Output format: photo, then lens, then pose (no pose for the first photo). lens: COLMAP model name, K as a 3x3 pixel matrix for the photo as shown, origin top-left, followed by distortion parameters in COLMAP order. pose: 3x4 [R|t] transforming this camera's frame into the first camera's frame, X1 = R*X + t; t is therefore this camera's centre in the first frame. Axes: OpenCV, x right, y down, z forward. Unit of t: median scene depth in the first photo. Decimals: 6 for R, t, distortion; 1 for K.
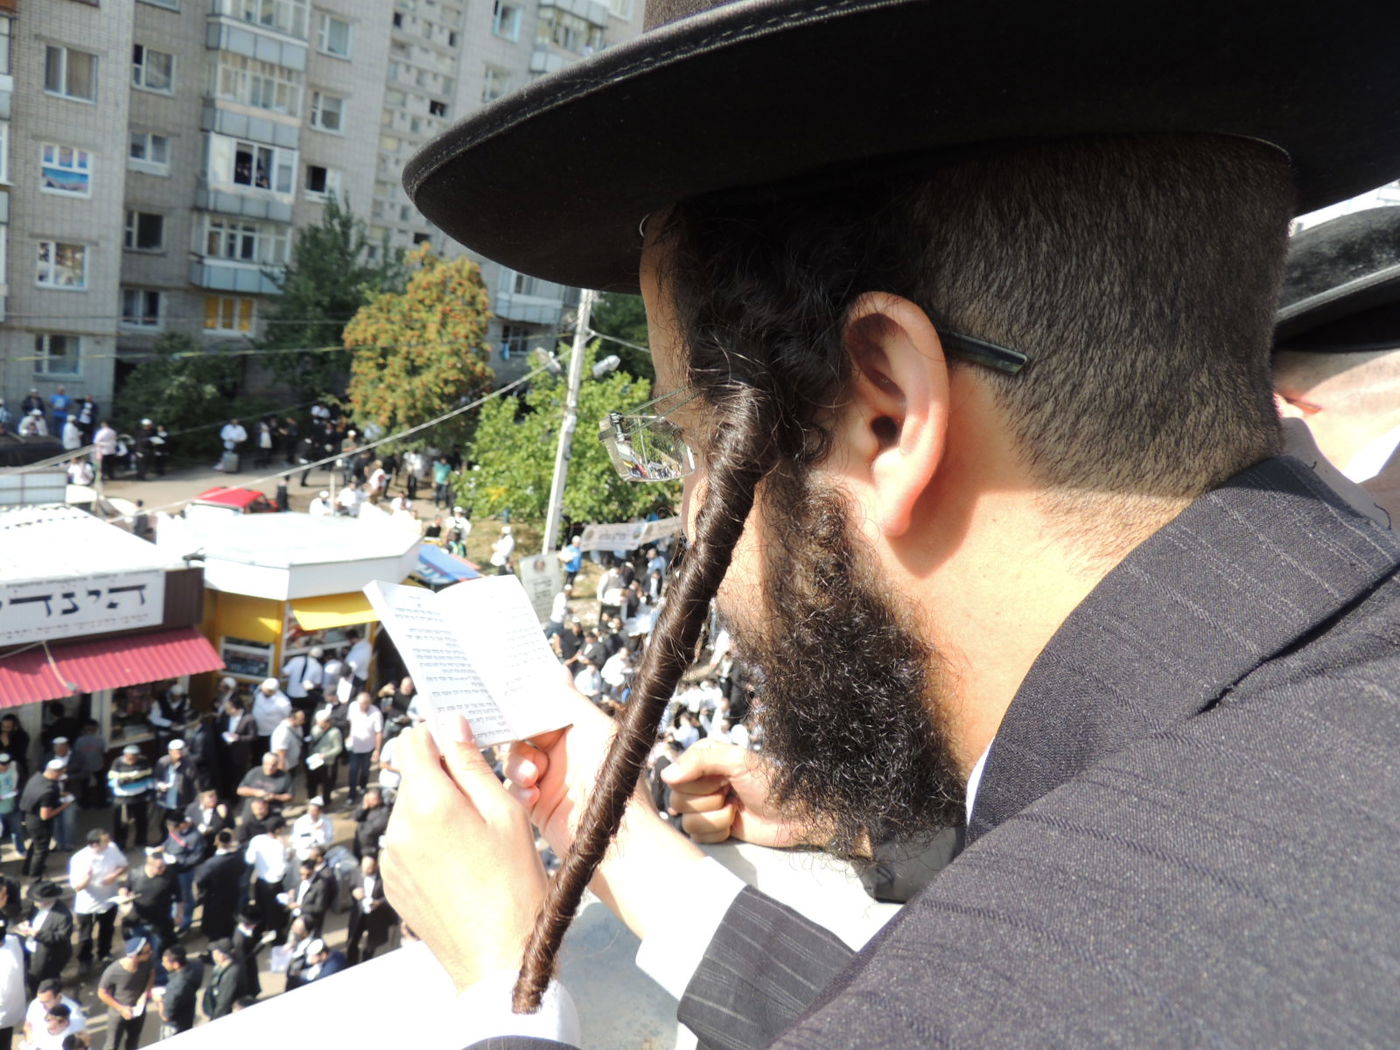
lens RADIAL K [[972.9, 0, 700.0], [0, 972.9, 525.0], [0, 0, 1]] dist [0.001943, 0.002198]
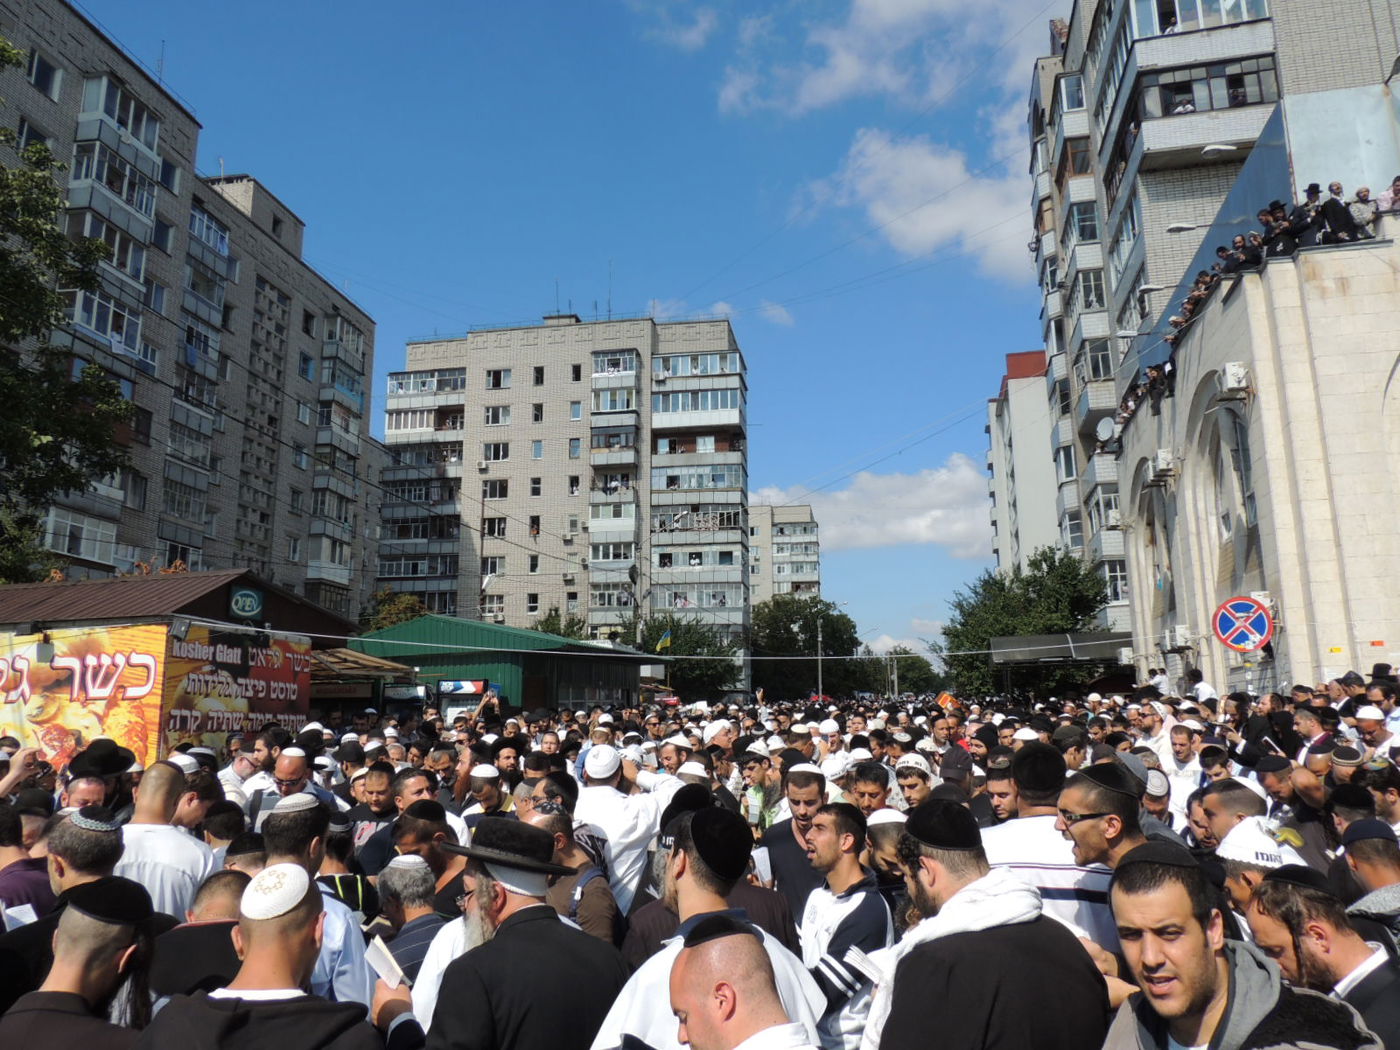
lens RADIAL K [[972.9, 0, 700.0], [0, 972.9, 525.0], [0, 0, 1]] dist [0.001943, 0.002198]
pose [[0.828961, -0.092228, 0.551649, -0.614312], [0.309224, 0.897434, -0.314632, 0.197223], [-0.466051, 0.431401, 0.772457, -0.307950]]
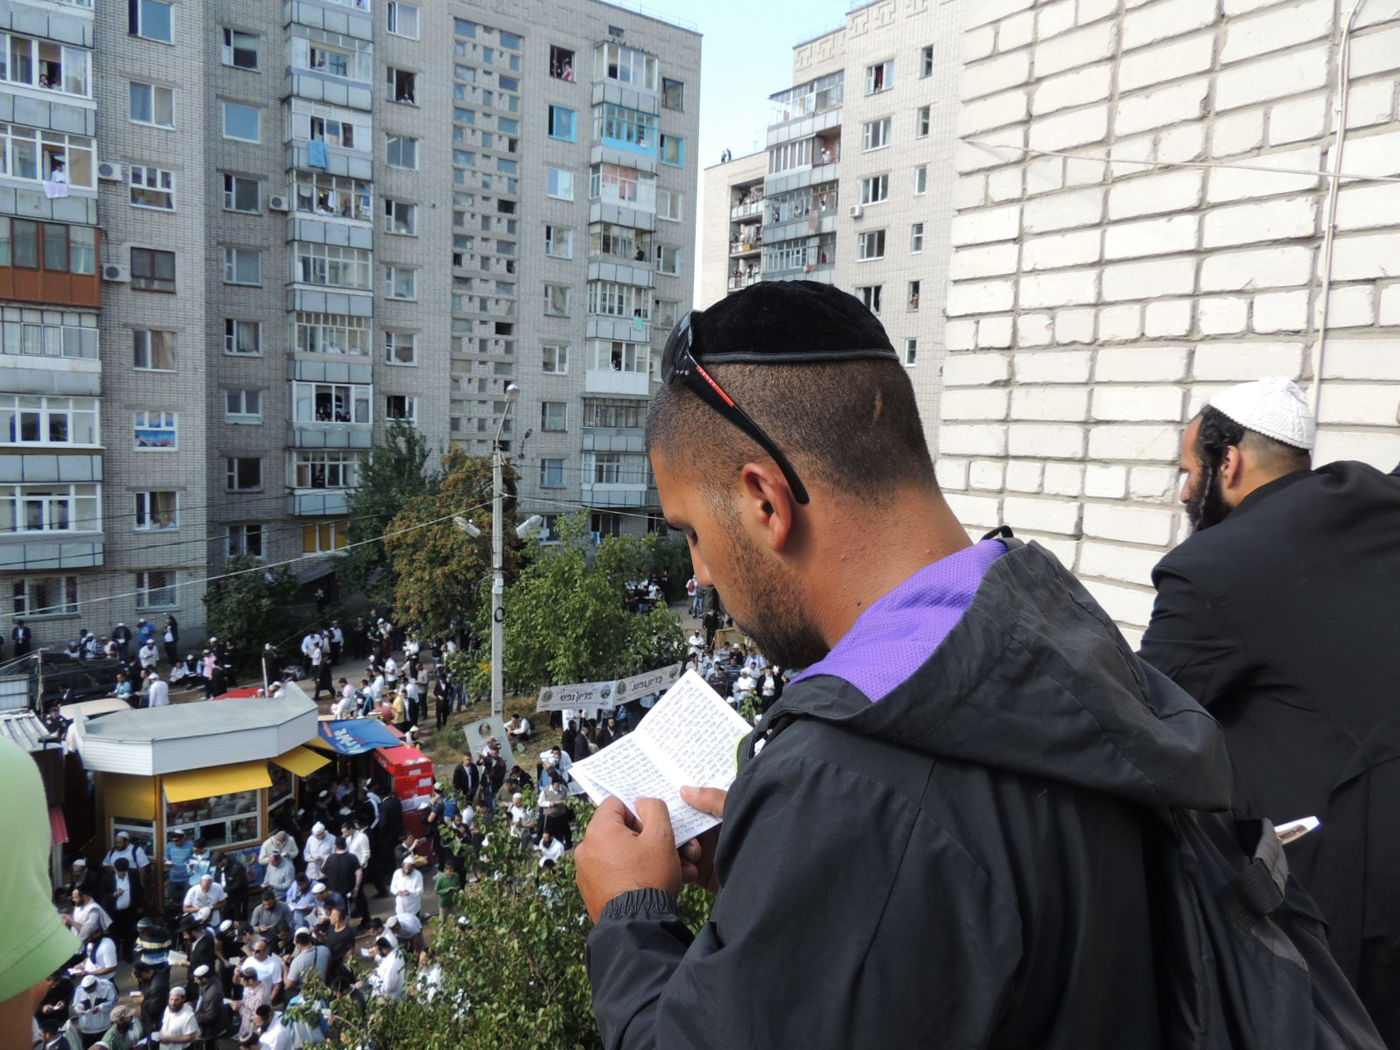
lens RADIAL K [[990.6, 0, 700.0], [0, 990.6, 525.0], [0, 0, 1]] dist [0.000218, -0.002053]
pose [[0.972082, -0.135093, -0.191852, 0.157953], [0.096775, 0.975680, -0.196681, 0.033167], [0.213756, 0.172624, 0.961514, 0.022723]]
